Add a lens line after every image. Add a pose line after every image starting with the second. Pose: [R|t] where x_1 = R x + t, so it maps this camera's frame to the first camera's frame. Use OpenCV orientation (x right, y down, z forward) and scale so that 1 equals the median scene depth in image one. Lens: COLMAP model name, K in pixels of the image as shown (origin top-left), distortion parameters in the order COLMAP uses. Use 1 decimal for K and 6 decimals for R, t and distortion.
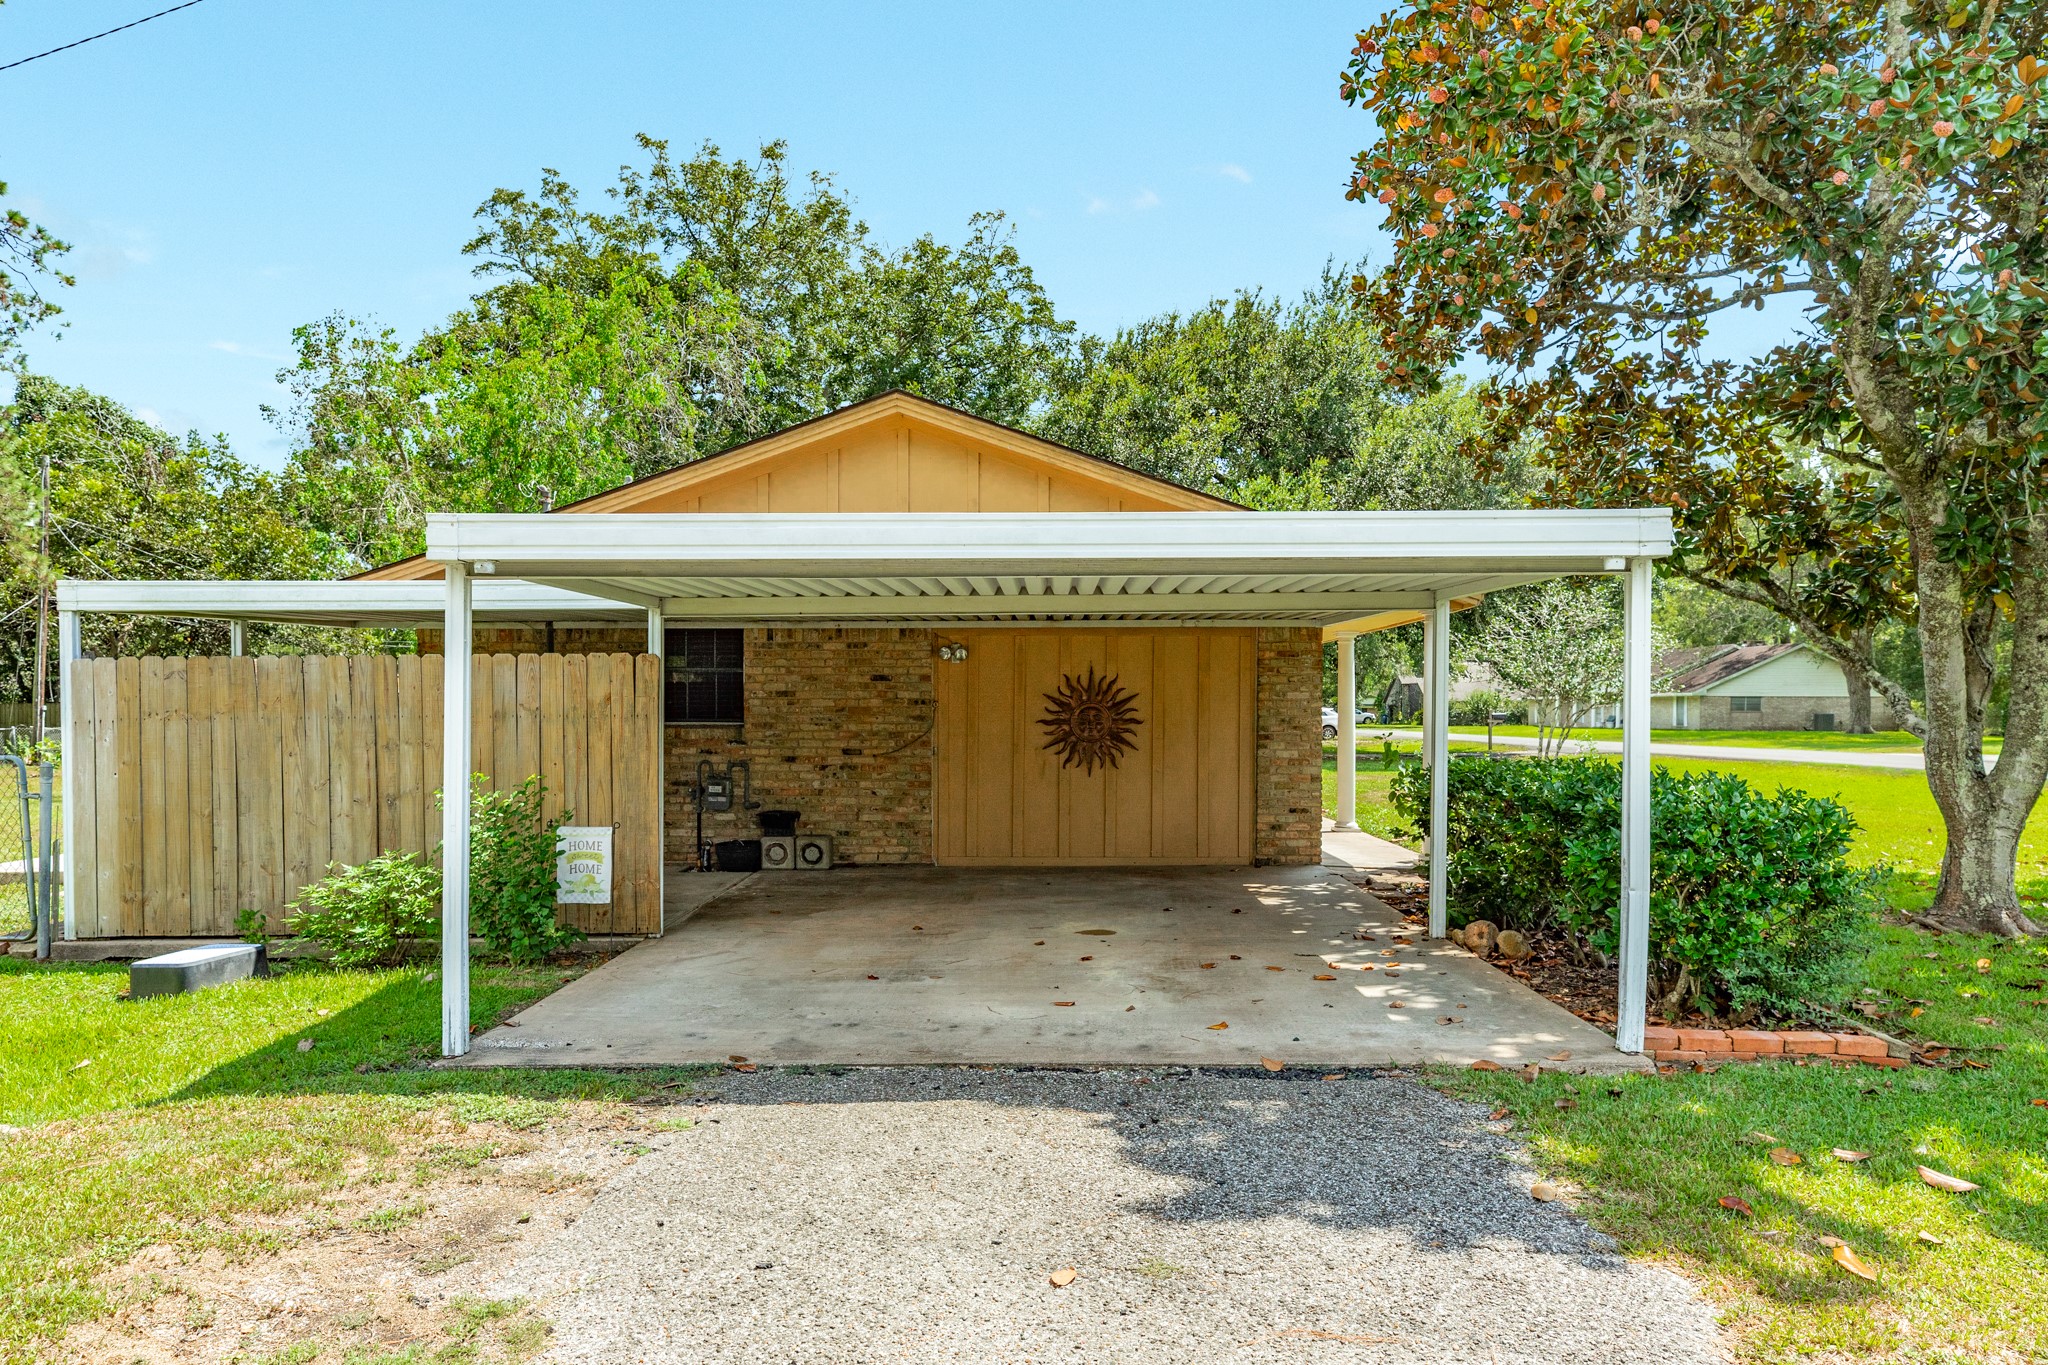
lens RADIAL K [[1278.0, 0, 1023.9], [0, 1278.0, 697.4], [0, 0, 1]] dist [0.032488, 0.001169]
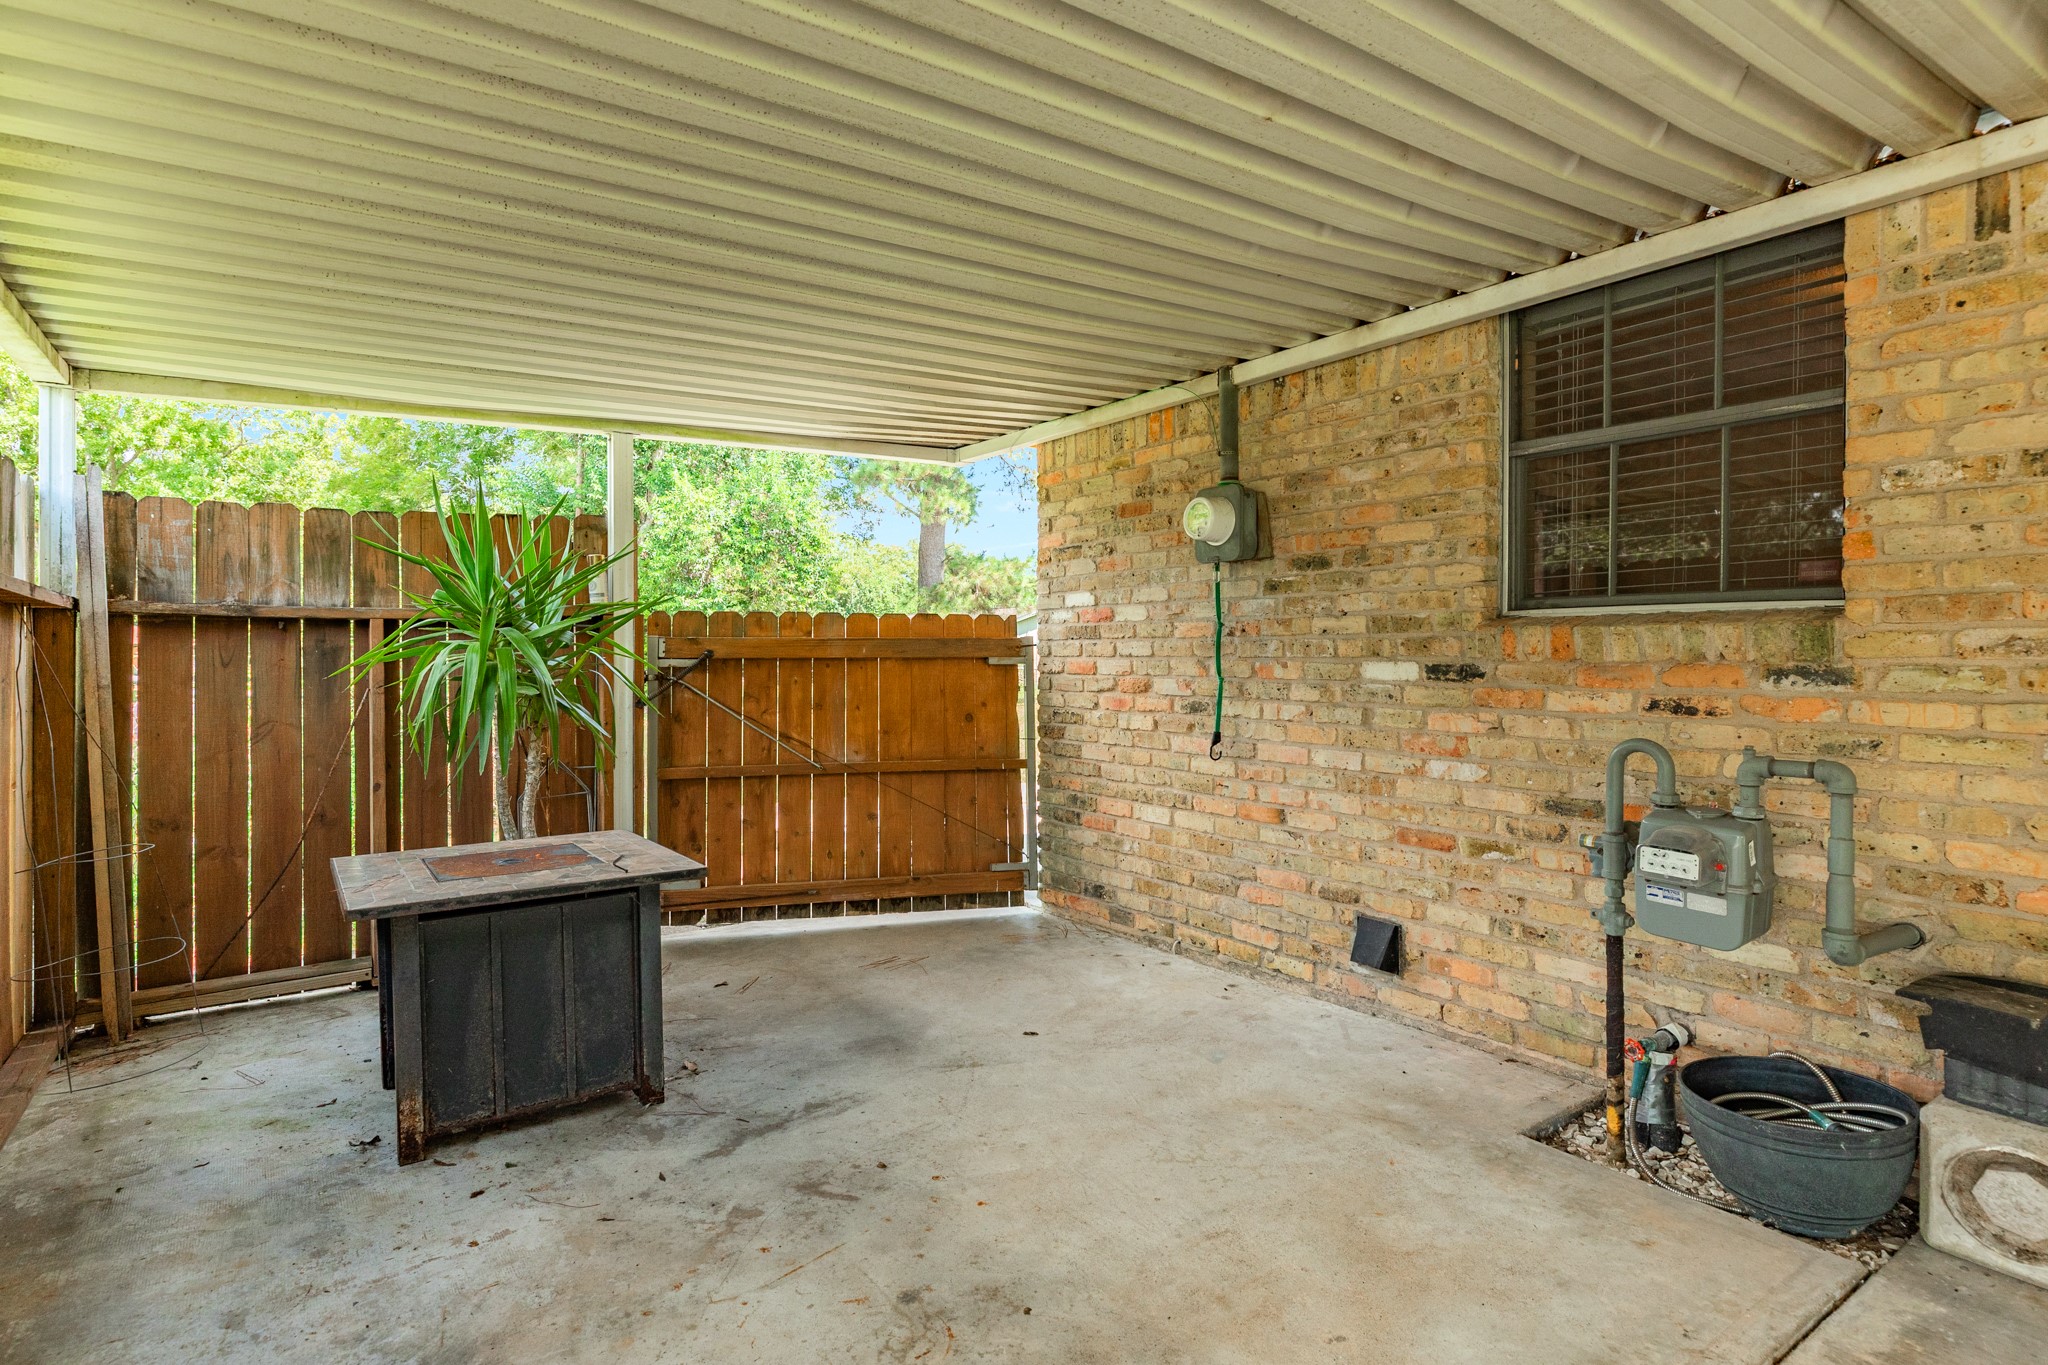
lens RADIAL K [[1046.4, 0, 1015.3], [0, 1046.4, 673.5], [0, 0, 1]] dist [0.017115, -0.000016]
pose [[0.589897, 0.014627, -0.807346, -0.145388], [-0.001921, 0.999859, 0.016712, 0.031155], [0.807476, -0.008308, 0.589842, 0.739743]]
